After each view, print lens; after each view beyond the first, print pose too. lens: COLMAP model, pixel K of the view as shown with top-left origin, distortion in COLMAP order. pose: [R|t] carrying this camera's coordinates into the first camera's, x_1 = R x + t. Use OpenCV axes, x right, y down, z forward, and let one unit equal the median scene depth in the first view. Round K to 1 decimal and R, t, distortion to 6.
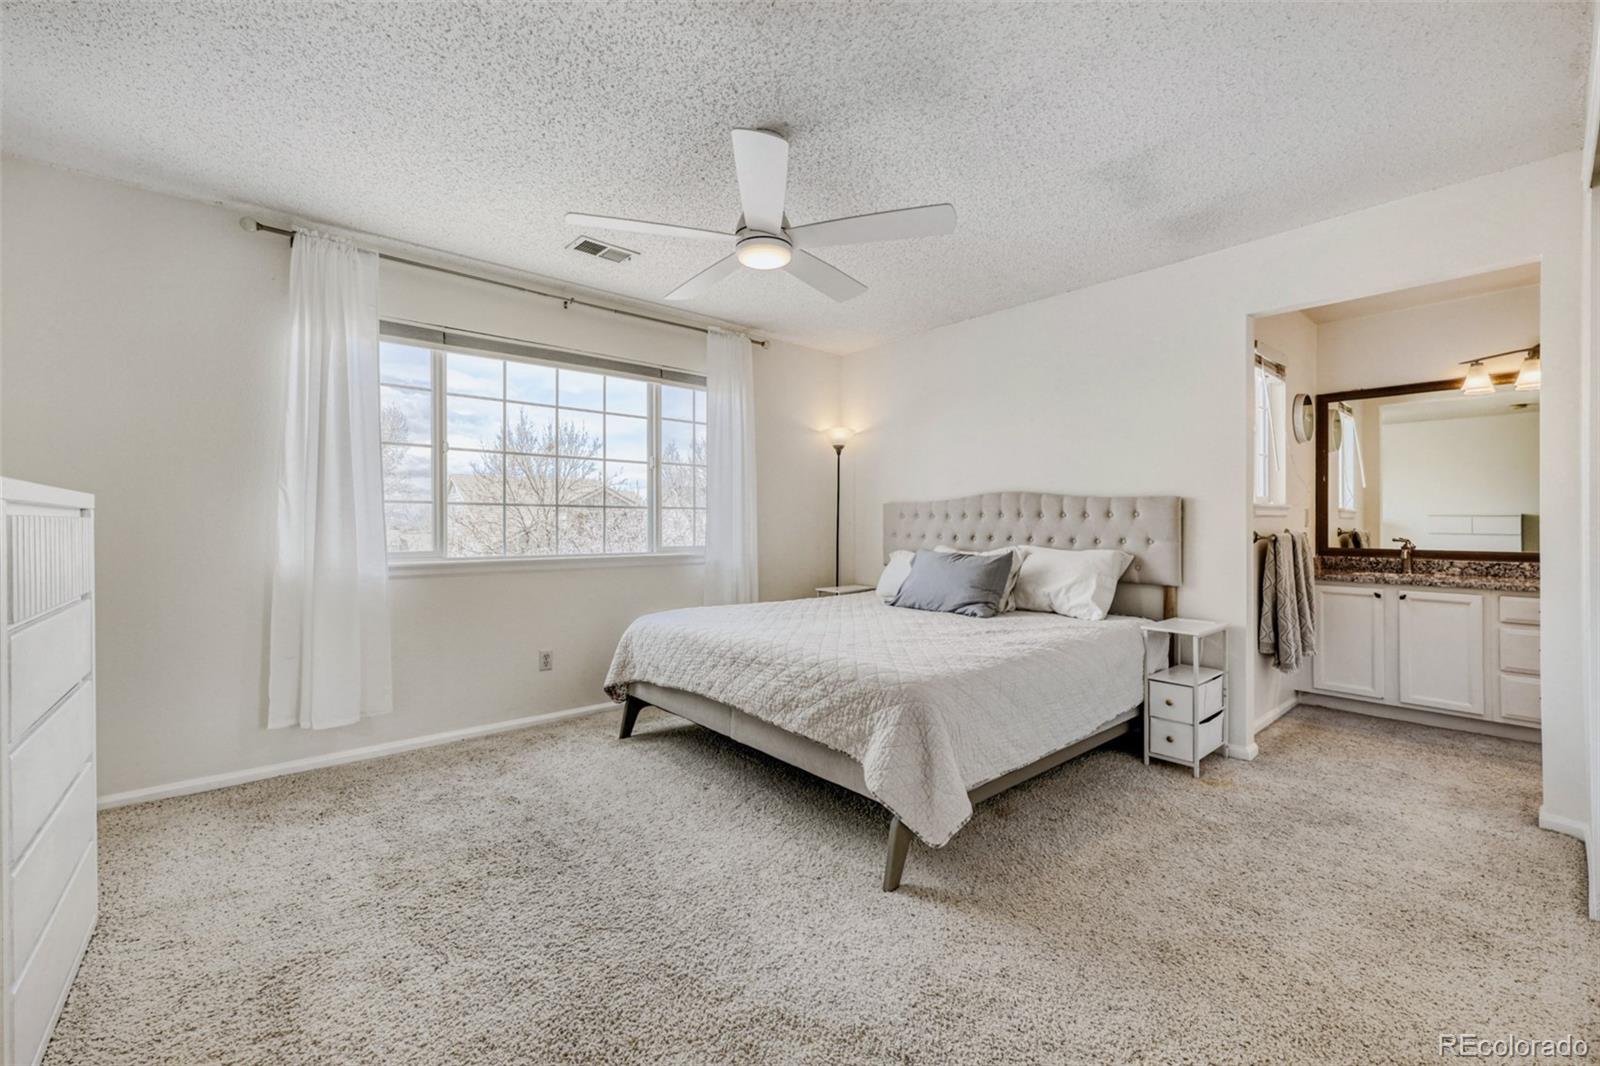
lens RADIAL K [[658.0, 0, 809.3], [0, 658.0, 530.6], [0, 0, 1]] dist [0.000780, -0.000094]
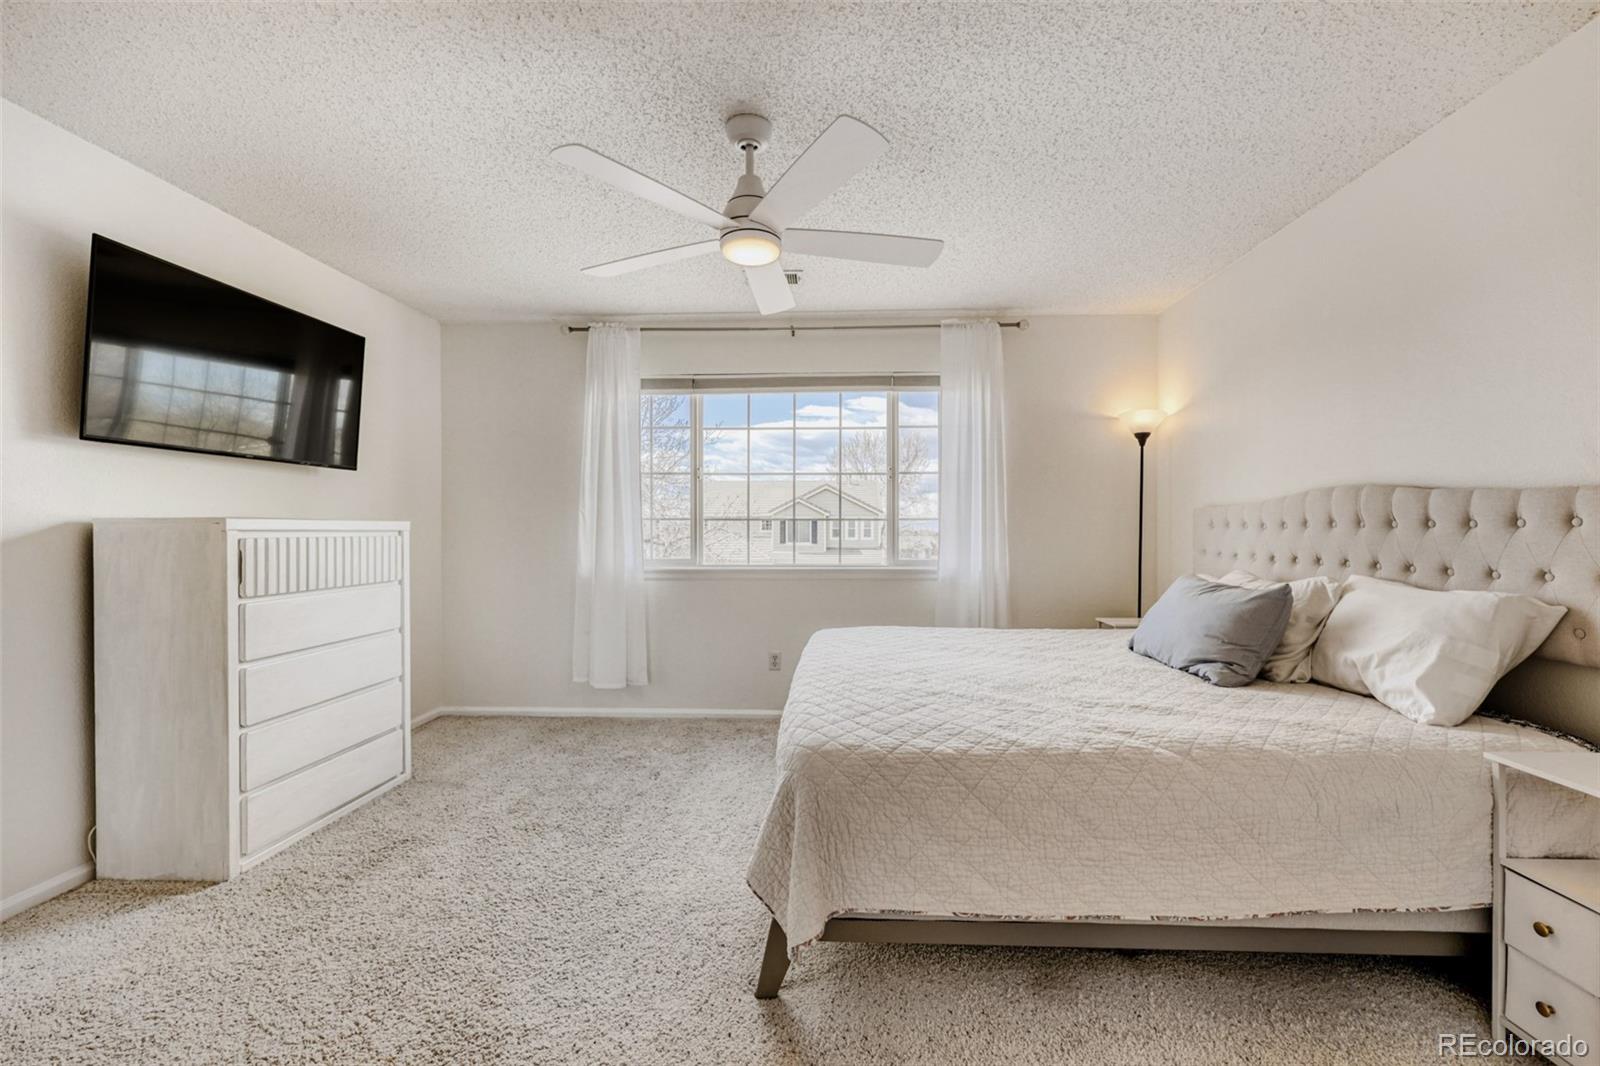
lens RADIAL K [[658.0, 0, 809.3], [0, 658.0, 530.6], [0, 0, 1]] dist [0.000780, -0.000094]
pose [[0.723932, -0.002276, -0.689867, 0.423975], [-0.004294, 0.999960, -0.007805, -0.012235], [0.689858, 0.008613, 0.723894, 0.261728]]
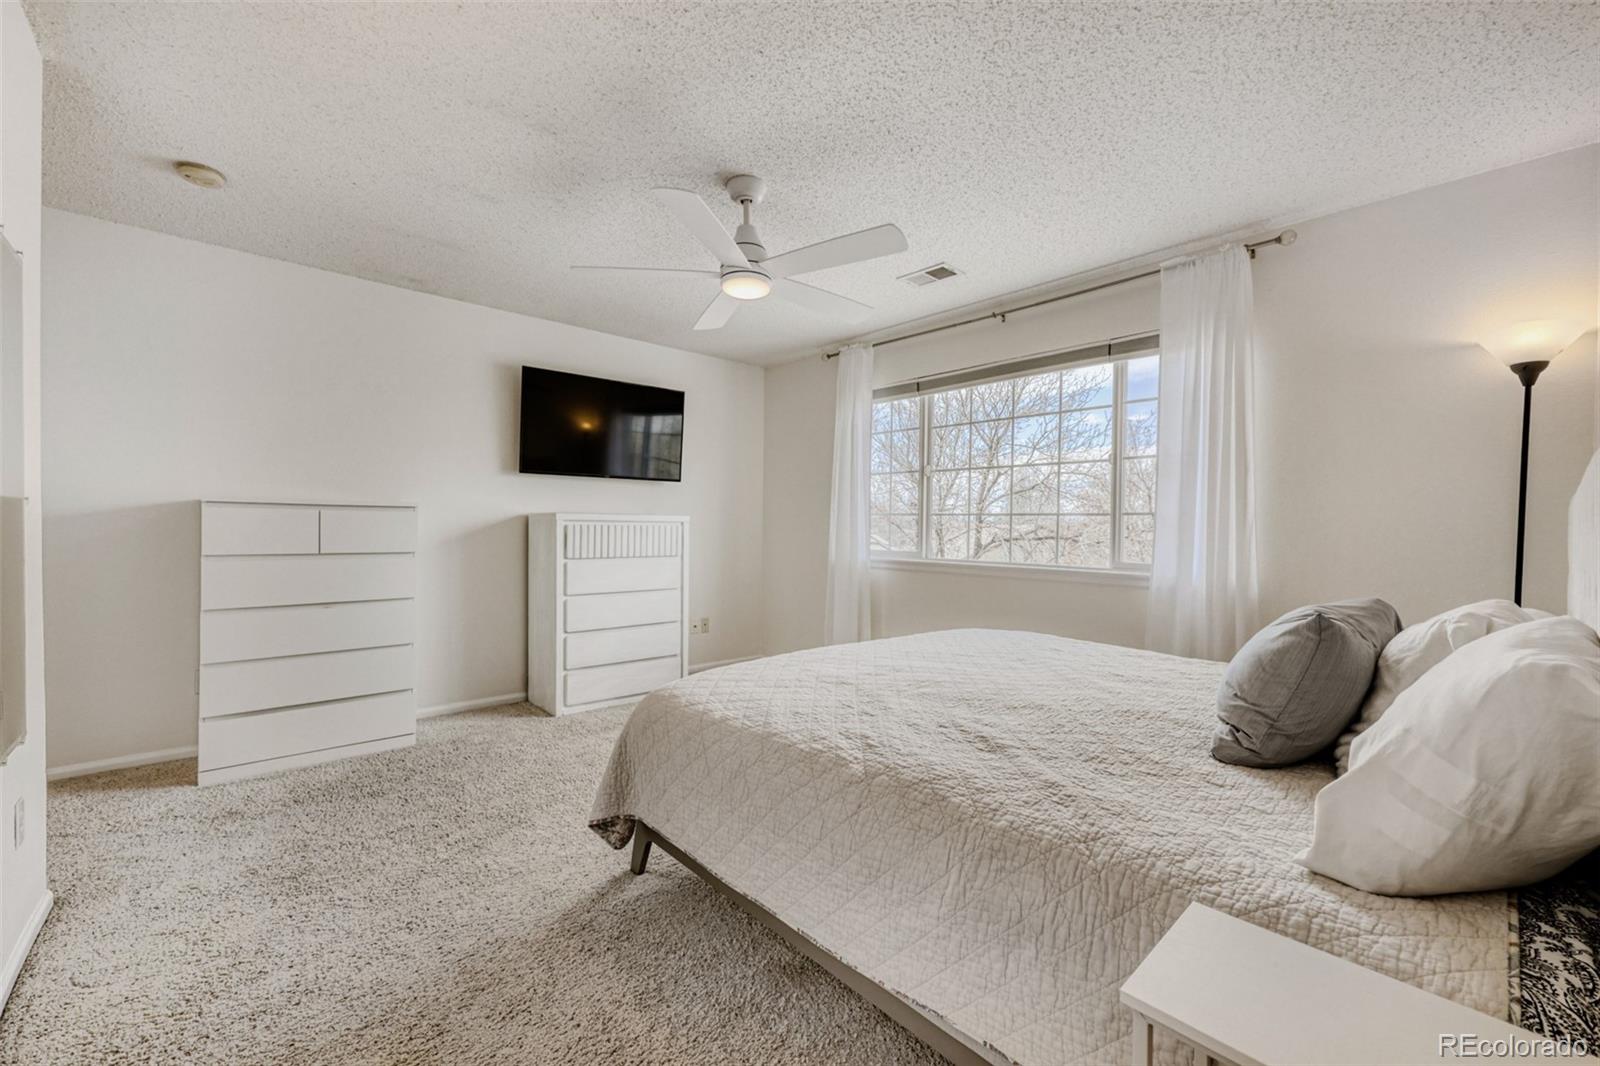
lens RADIAL K [[647.2, 0, 797.9], [0, 647.2, 537.9], [0, 0, 1]] dist [0.001376, 0.000057]
pose [[0.014824, 0.017455, -0.999738, 0.692406], [-0.021763, 0.999616, 0.017131, -0.012656], [0.999653, 0.021503, 0.015198, 0.728543]]
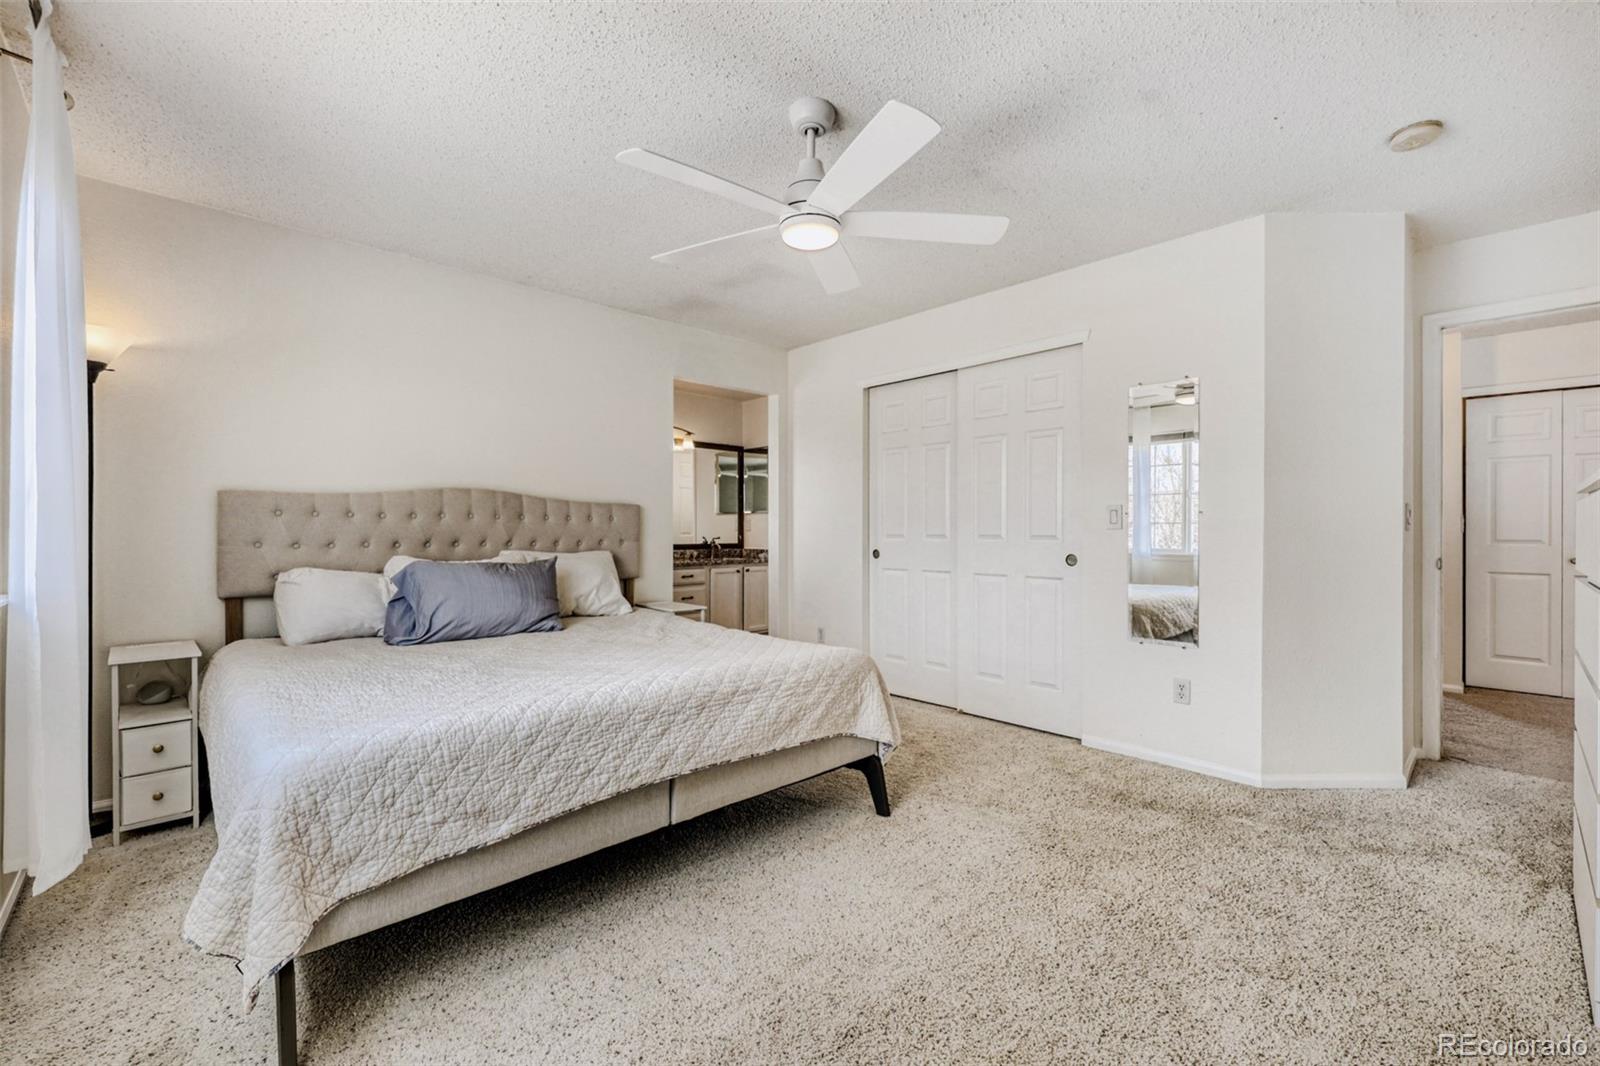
lens RADIAL K [[676.4, 0, 800.0], [0, 676.4, 533.0], [0, 0, 1]] dist [0.001371, 0.000015]
pose [[-0.043658, -0.002446, 0.999044, -0.696694], [0.006525, 0.999975, 0.002734, -0.001195], [-0.999025, 0.006638, -0.043641, 0.724147]]
